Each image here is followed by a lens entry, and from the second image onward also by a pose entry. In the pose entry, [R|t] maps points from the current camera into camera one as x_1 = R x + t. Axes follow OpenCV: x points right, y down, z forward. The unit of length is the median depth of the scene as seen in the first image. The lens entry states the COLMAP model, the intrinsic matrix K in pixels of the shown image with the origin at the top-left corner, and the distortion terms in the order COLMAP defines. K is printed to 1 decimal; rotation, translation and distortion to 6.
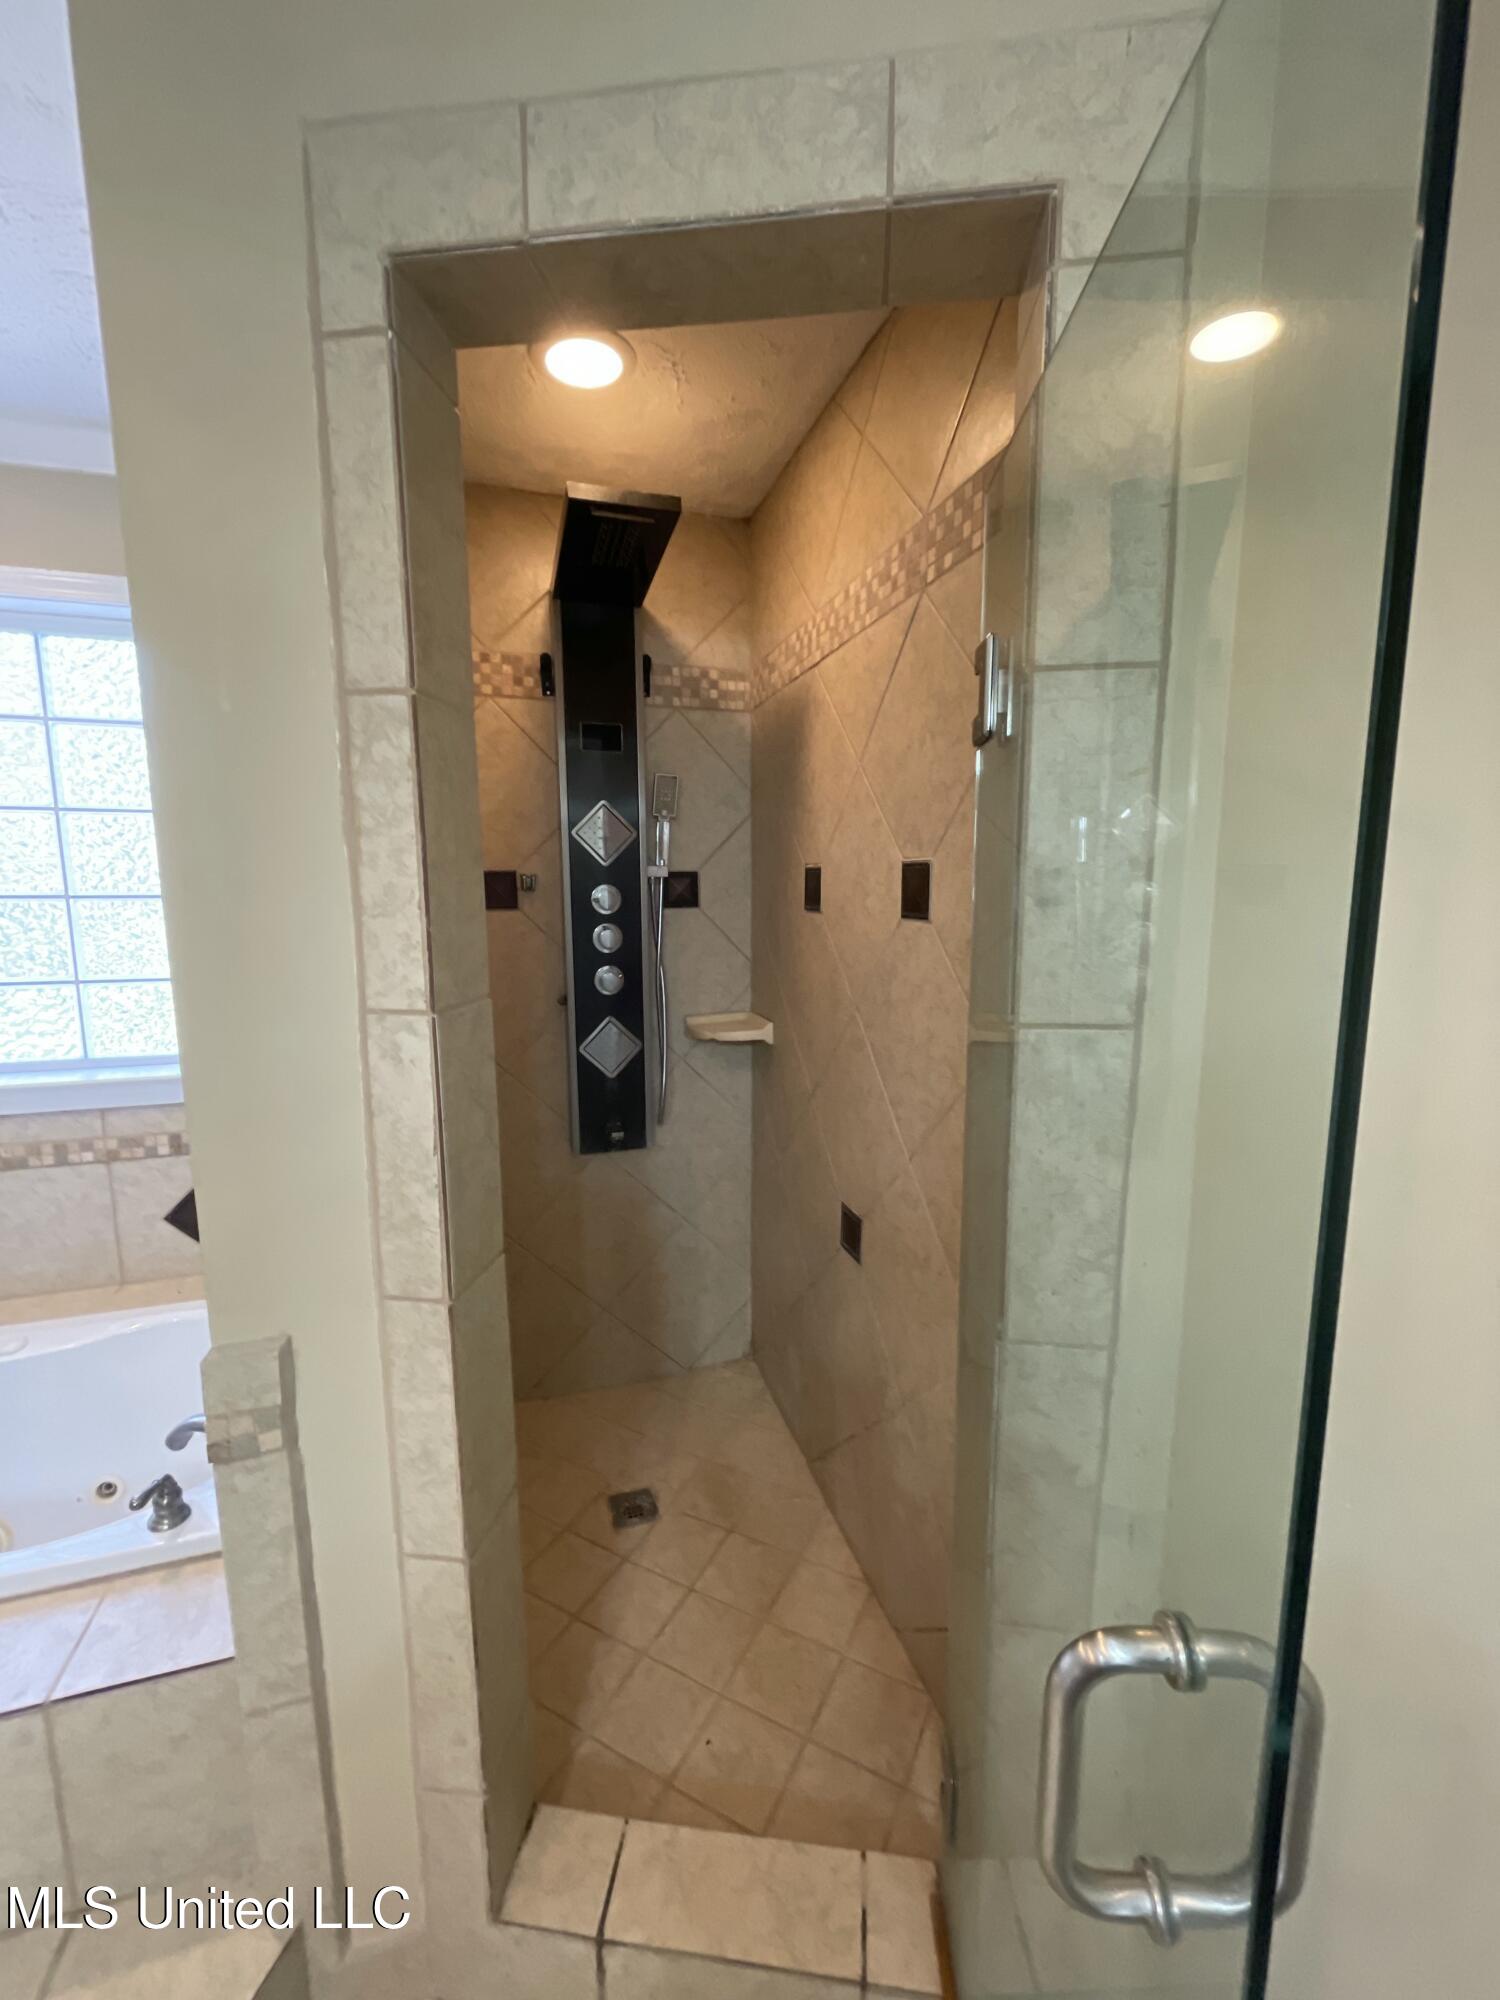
lens RADIAL K [[806.3, 0, 750.0], [0, 806.3, 1000.0], [0, 0, 1]] dist [-0.010898, -0.000134]
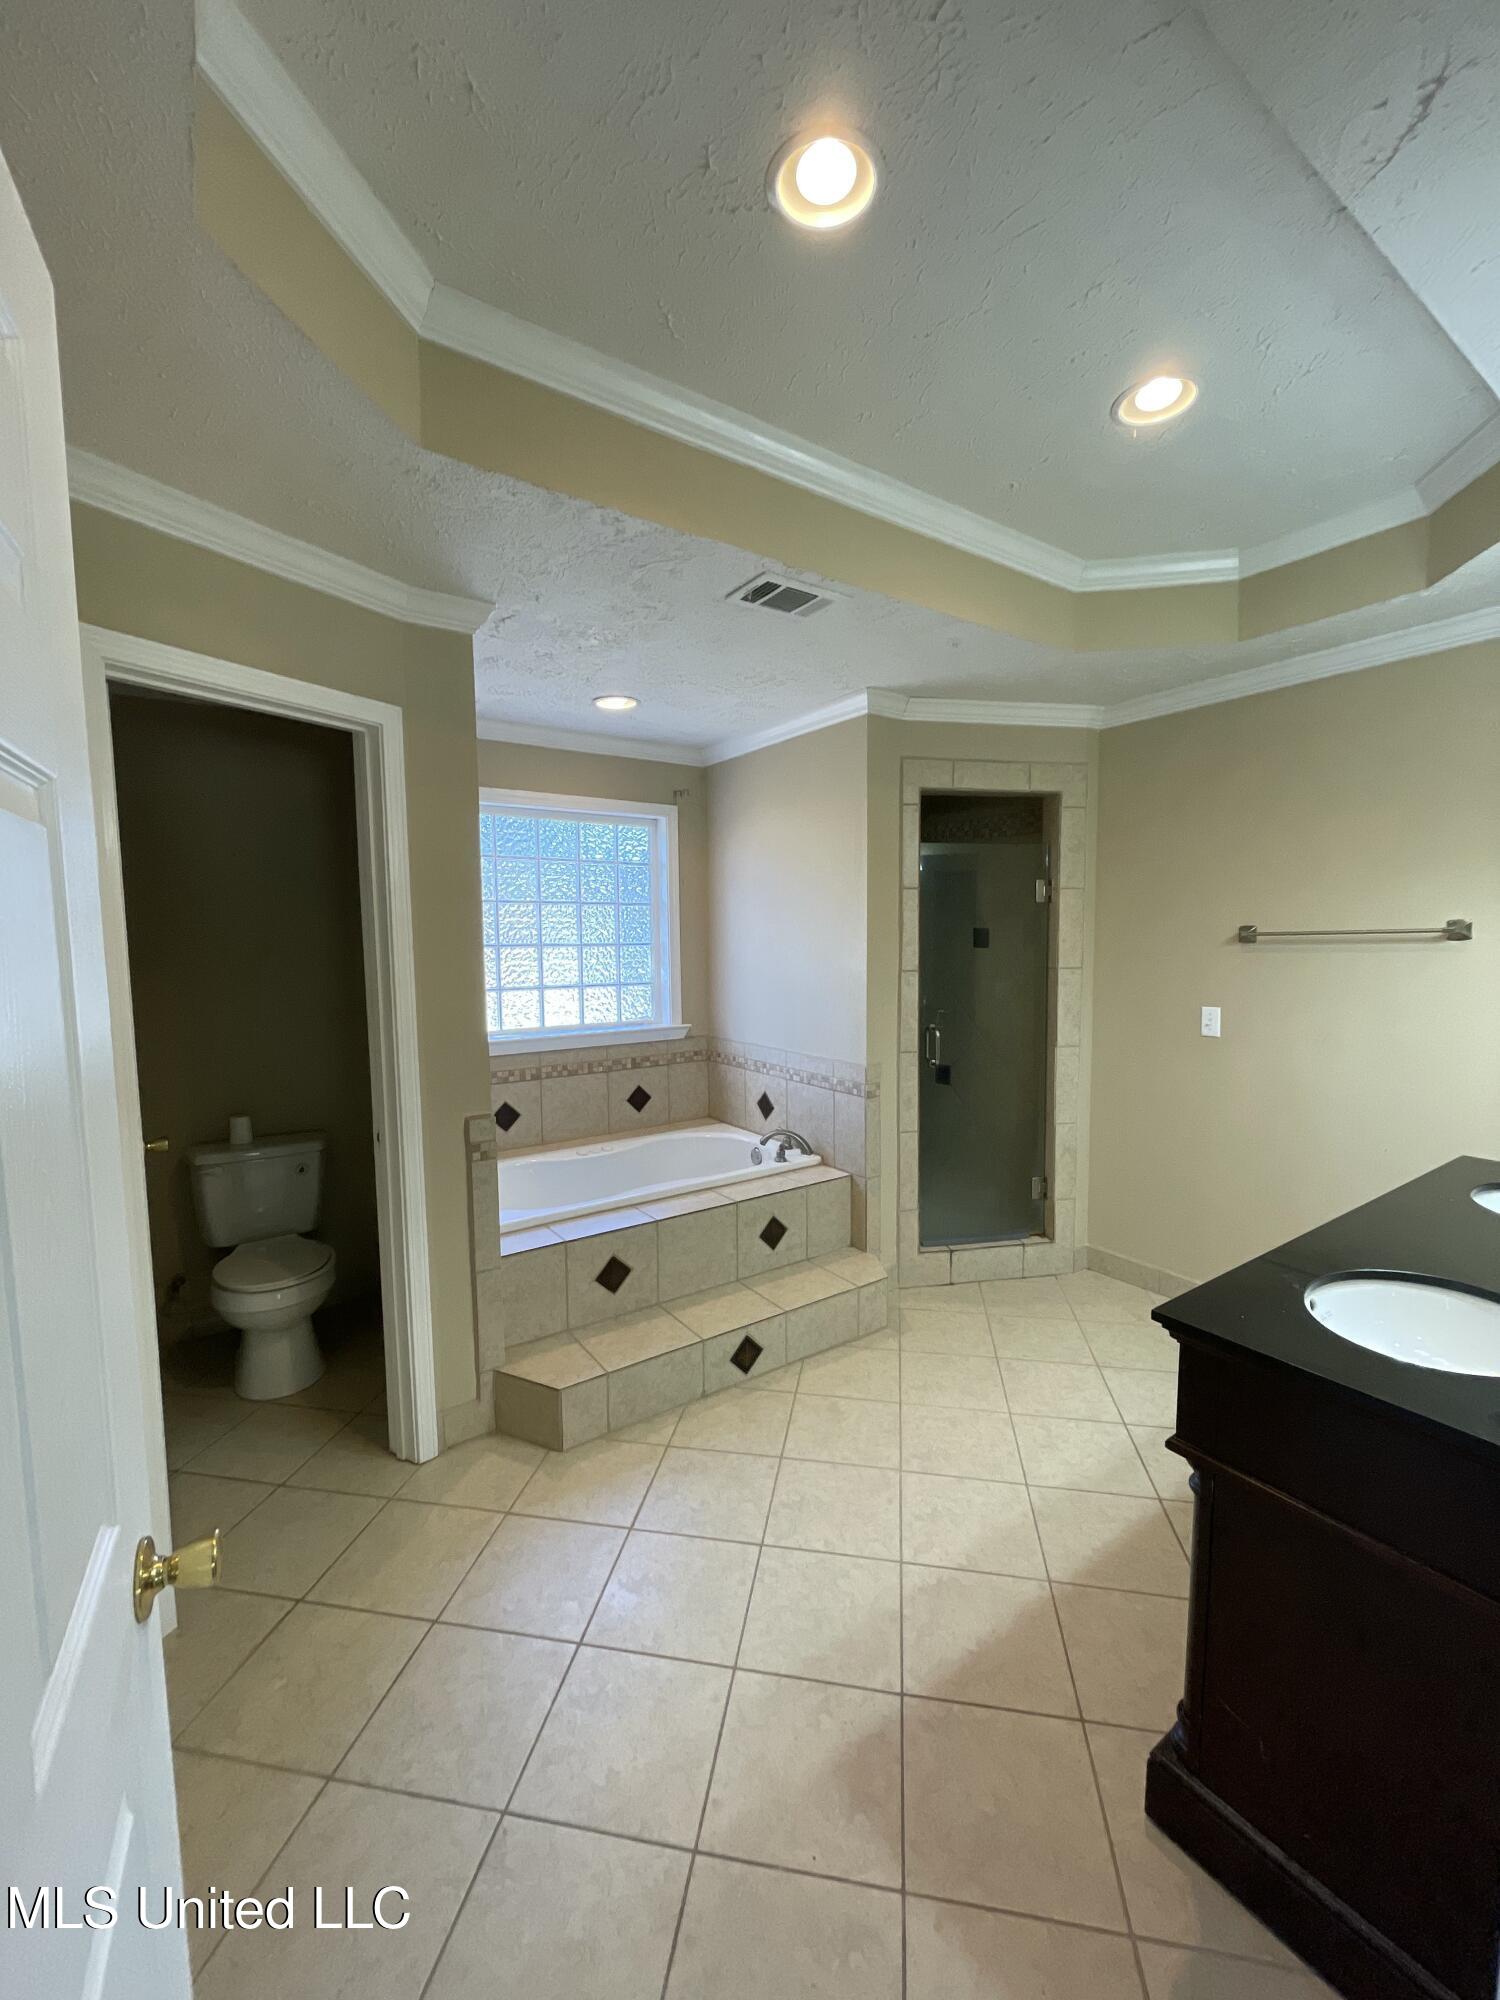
lens RADIAL K [[806.3, 0, 750.0], [0, 806.3, 1000.0], [0, 0, 1]] dist [-0.010898, -0.000134]
pose [[0.958733, -0.031687, 0.282536, -1.602810], [0.049032, 0.997307, -0.054532, 0.230233], [-0.280047, 0.066135, 0.957705, -1.727666]]
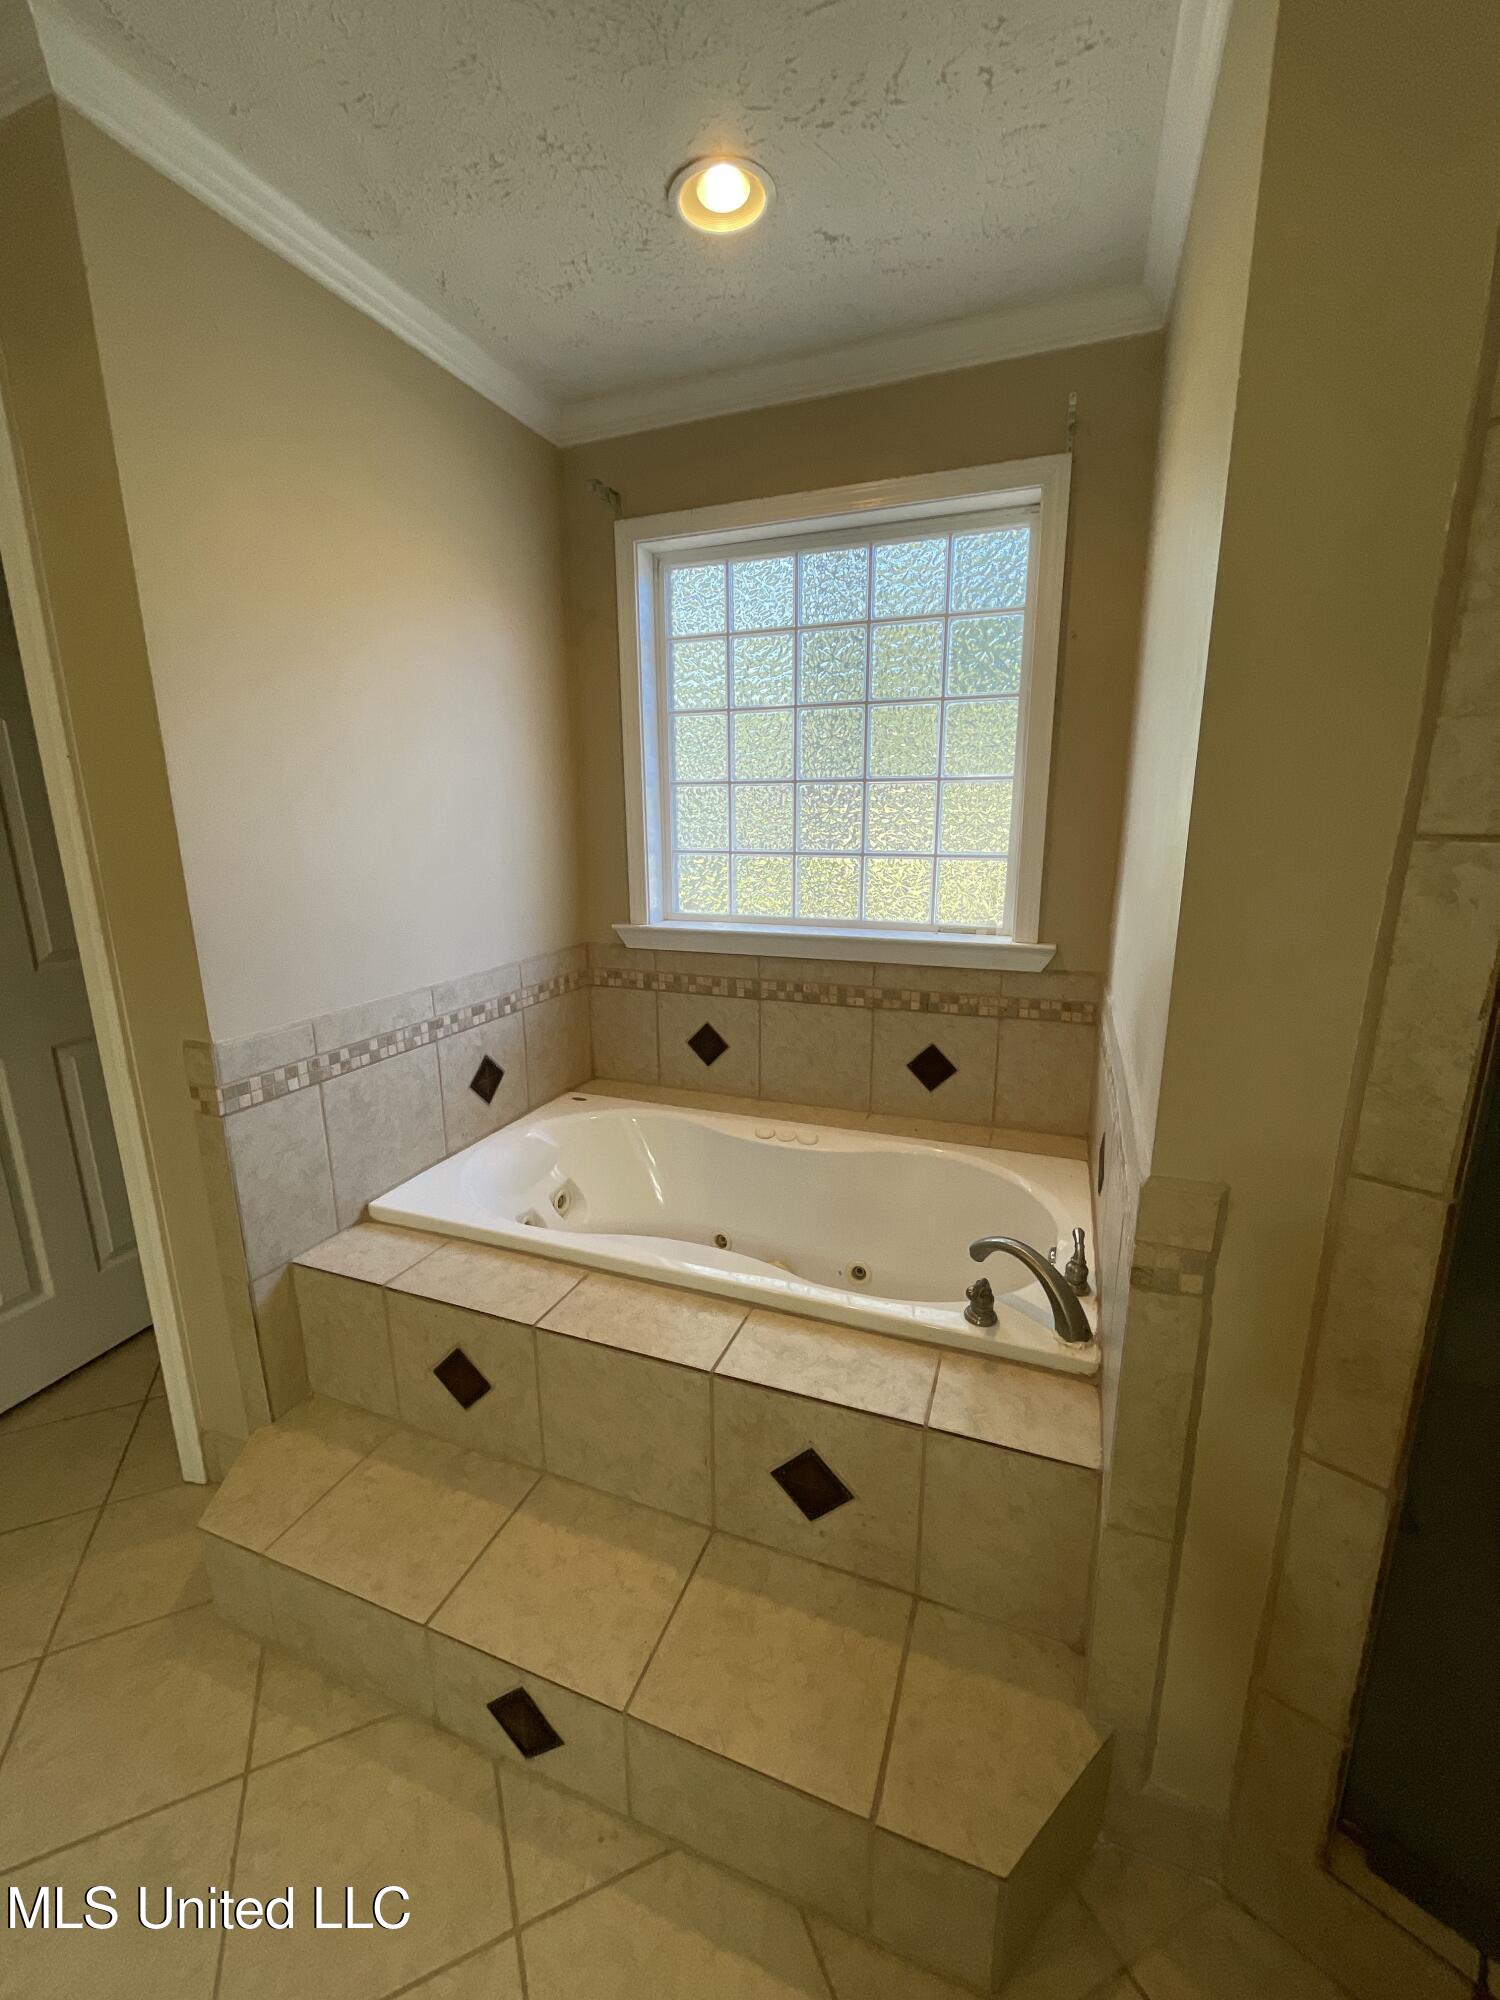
lens RADIAL K [[806.3, 0, 750.0], [0, 806.3, 1000.0], [0, 0, 1]] dist [-0.010898, -0.000134]
pose [[0.776077, 0.138319, -0.615282, -0.331322], [-0.081096, 0.989439, 0.120142, 0.095821], [0.625402, -0.043343, 0.779098, -0.061502]]
